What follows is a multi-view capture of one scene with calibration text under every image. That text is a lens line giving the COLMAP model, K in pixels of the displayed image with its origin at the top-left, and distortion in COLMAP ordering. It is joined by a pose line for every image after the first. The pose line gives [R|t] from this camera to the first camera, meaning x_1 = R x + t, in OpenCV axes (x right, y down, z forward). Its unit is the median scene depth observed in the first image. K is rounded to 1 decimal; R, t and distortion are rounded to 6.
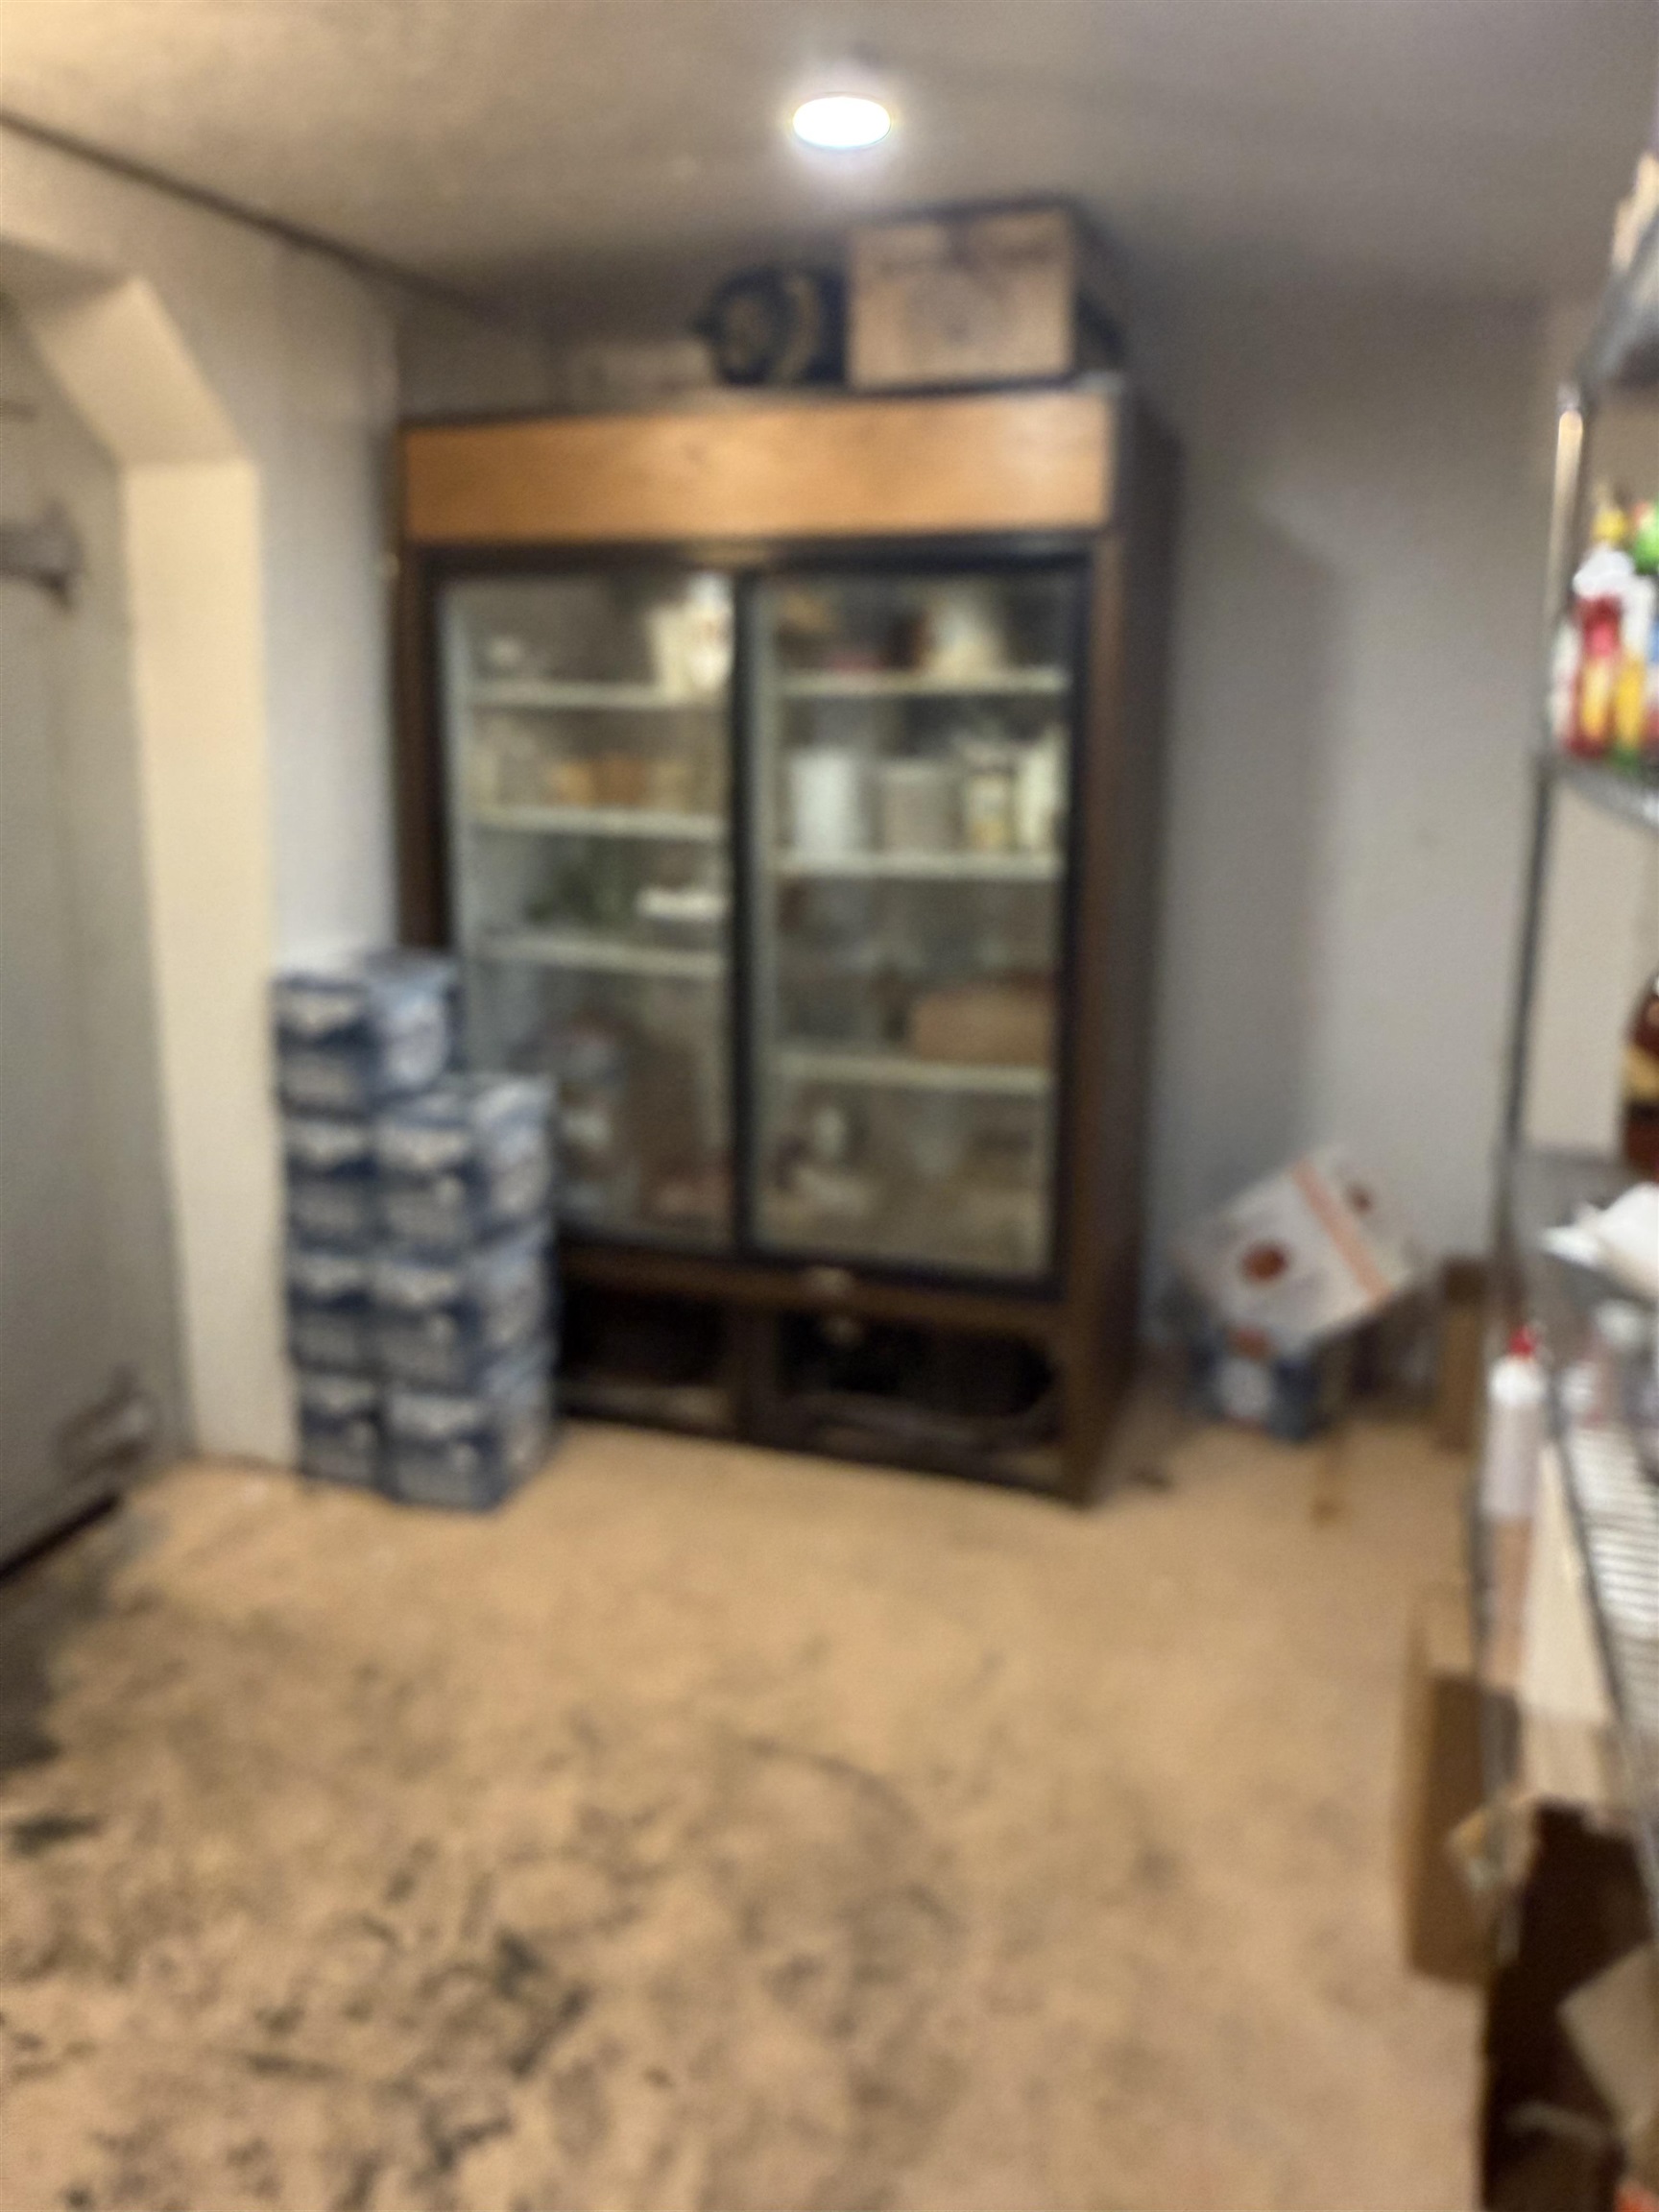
lens RADIAL K [[1626.2, 0, 830.8], [0, 1626.2, 1022.0], [0, 0, 1]] dist [0.009143, 0.008913]
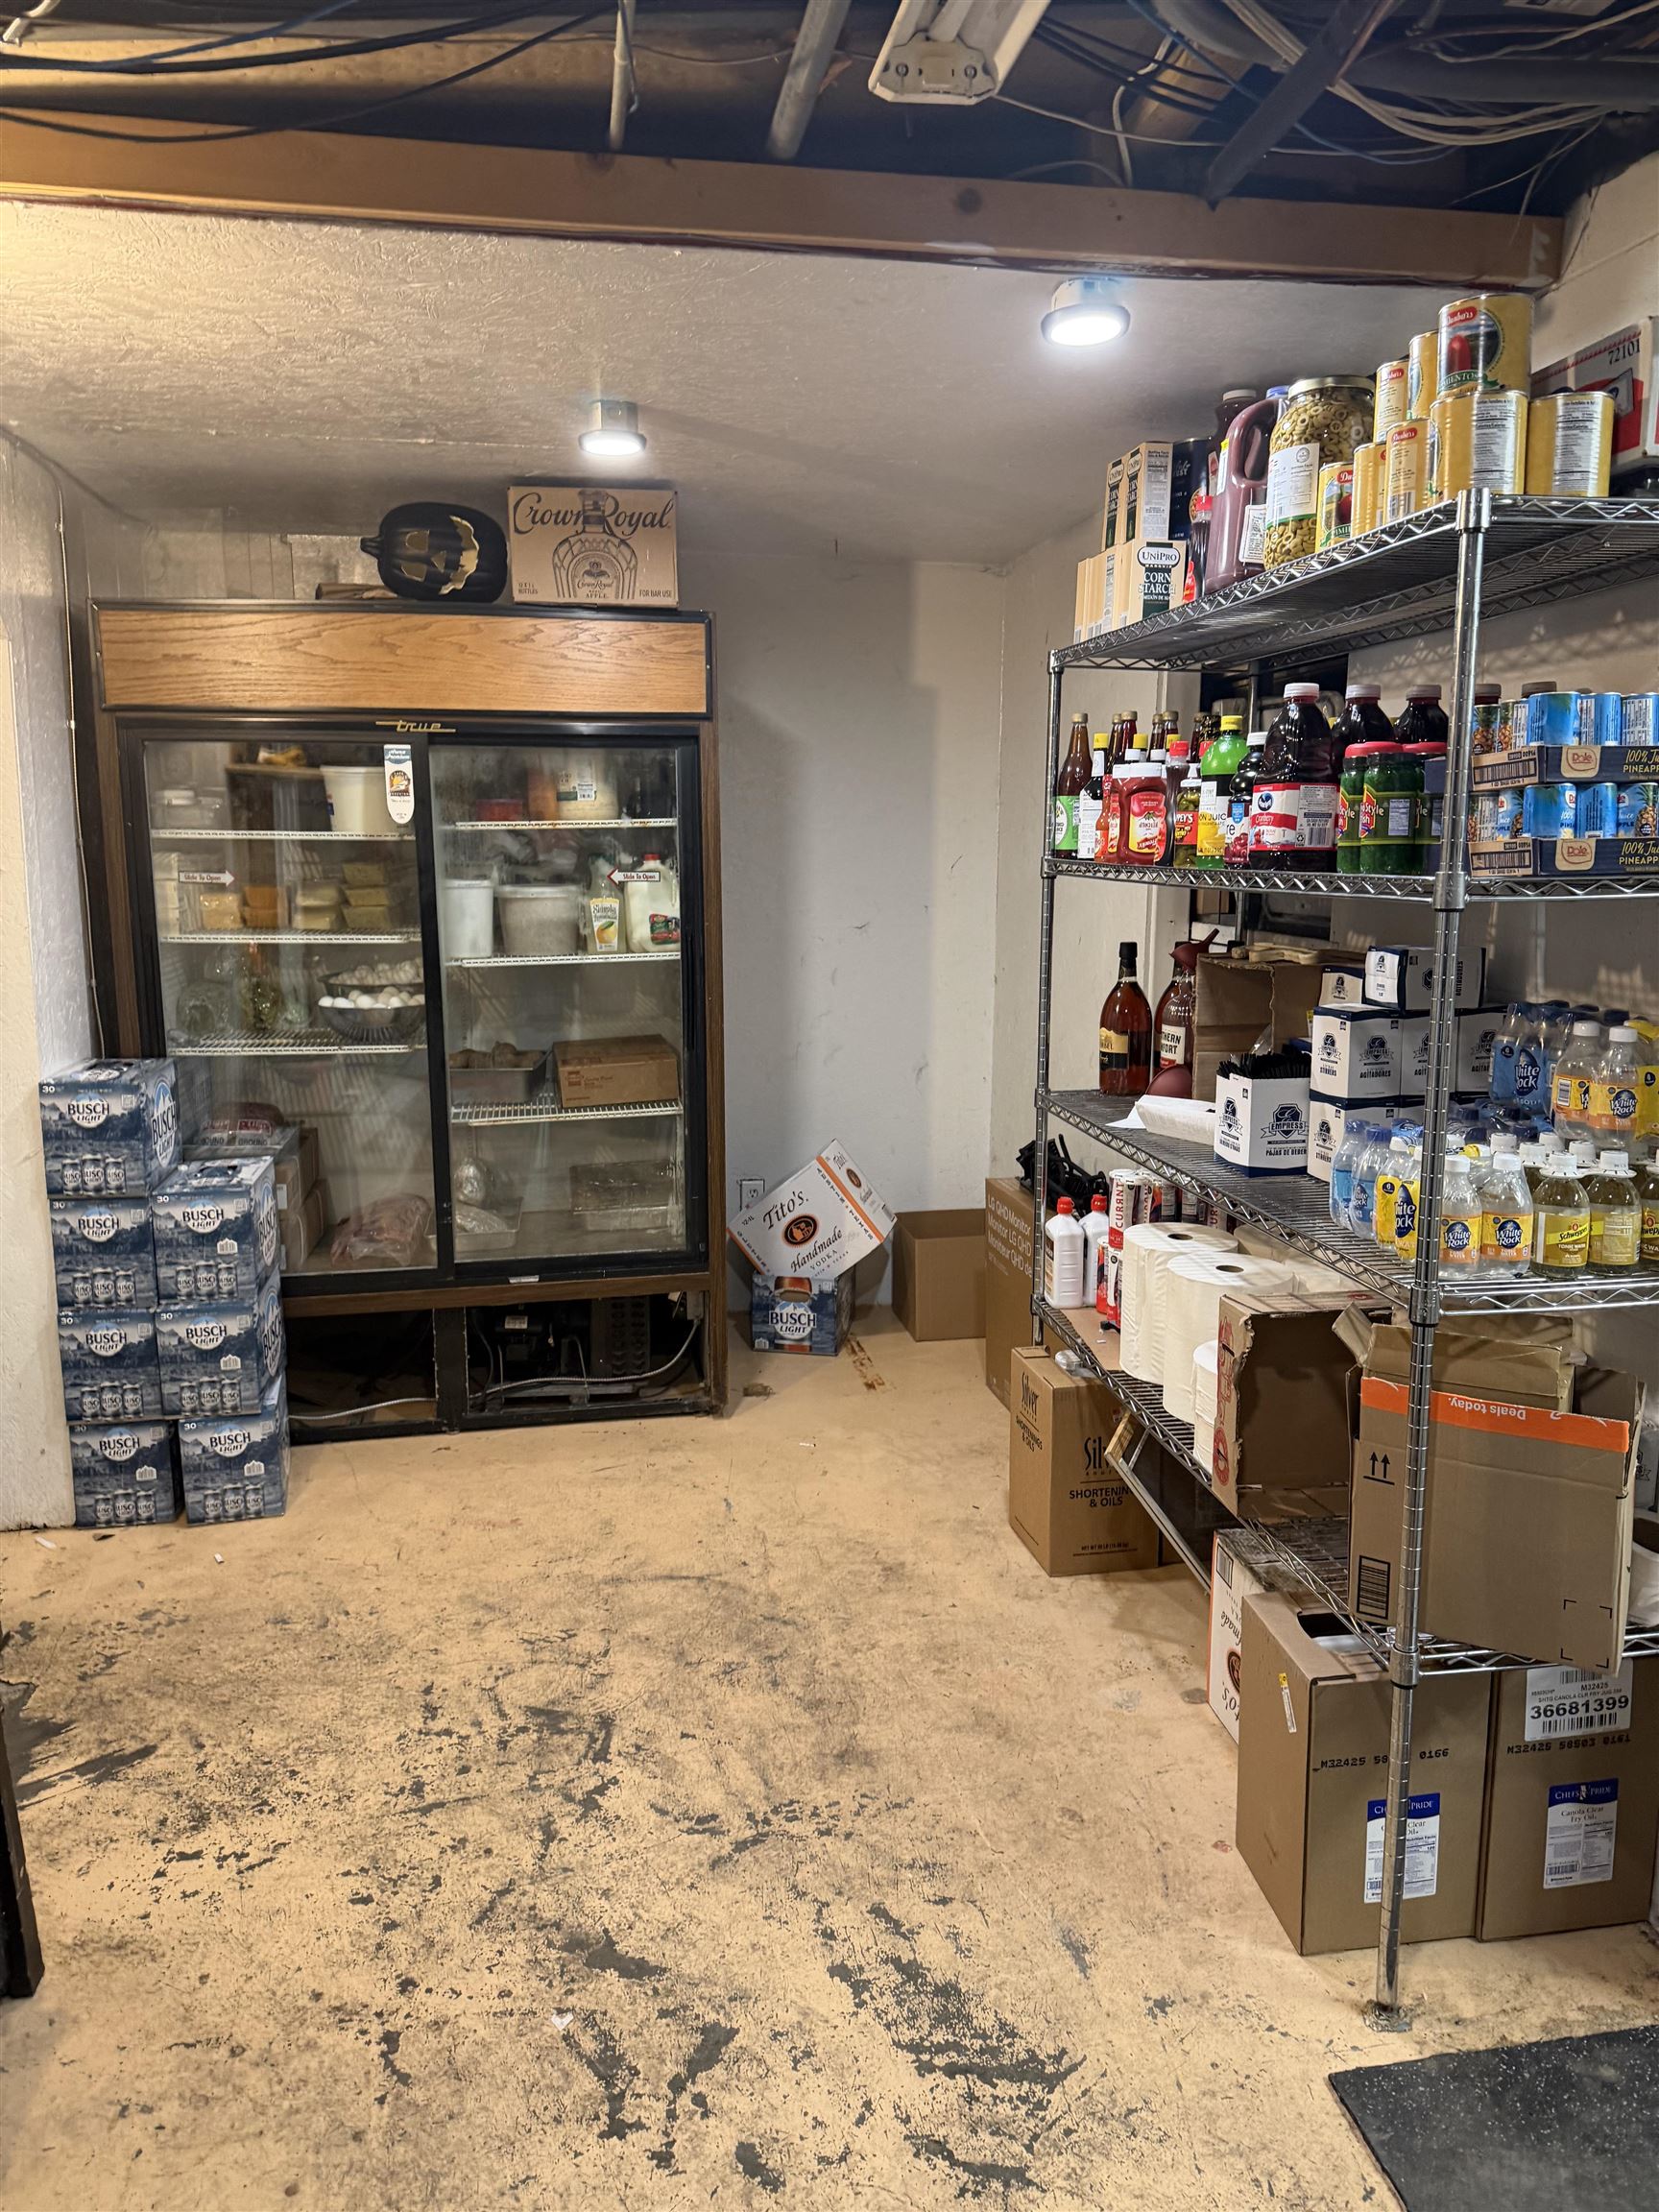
lens RADIAL K [[1539.8, 0, 834.5], [0, 1539.8, 1104.4], [0, 0, 1]] dist [0.120112, -0.166013]
pose [[0.875649, -0.097365, 0.473031, -0.372747], [0.108752, 0.994063, 0.003293, 0.043898], [-0.470543, 0.048560, 0.881040, -0.226548]]
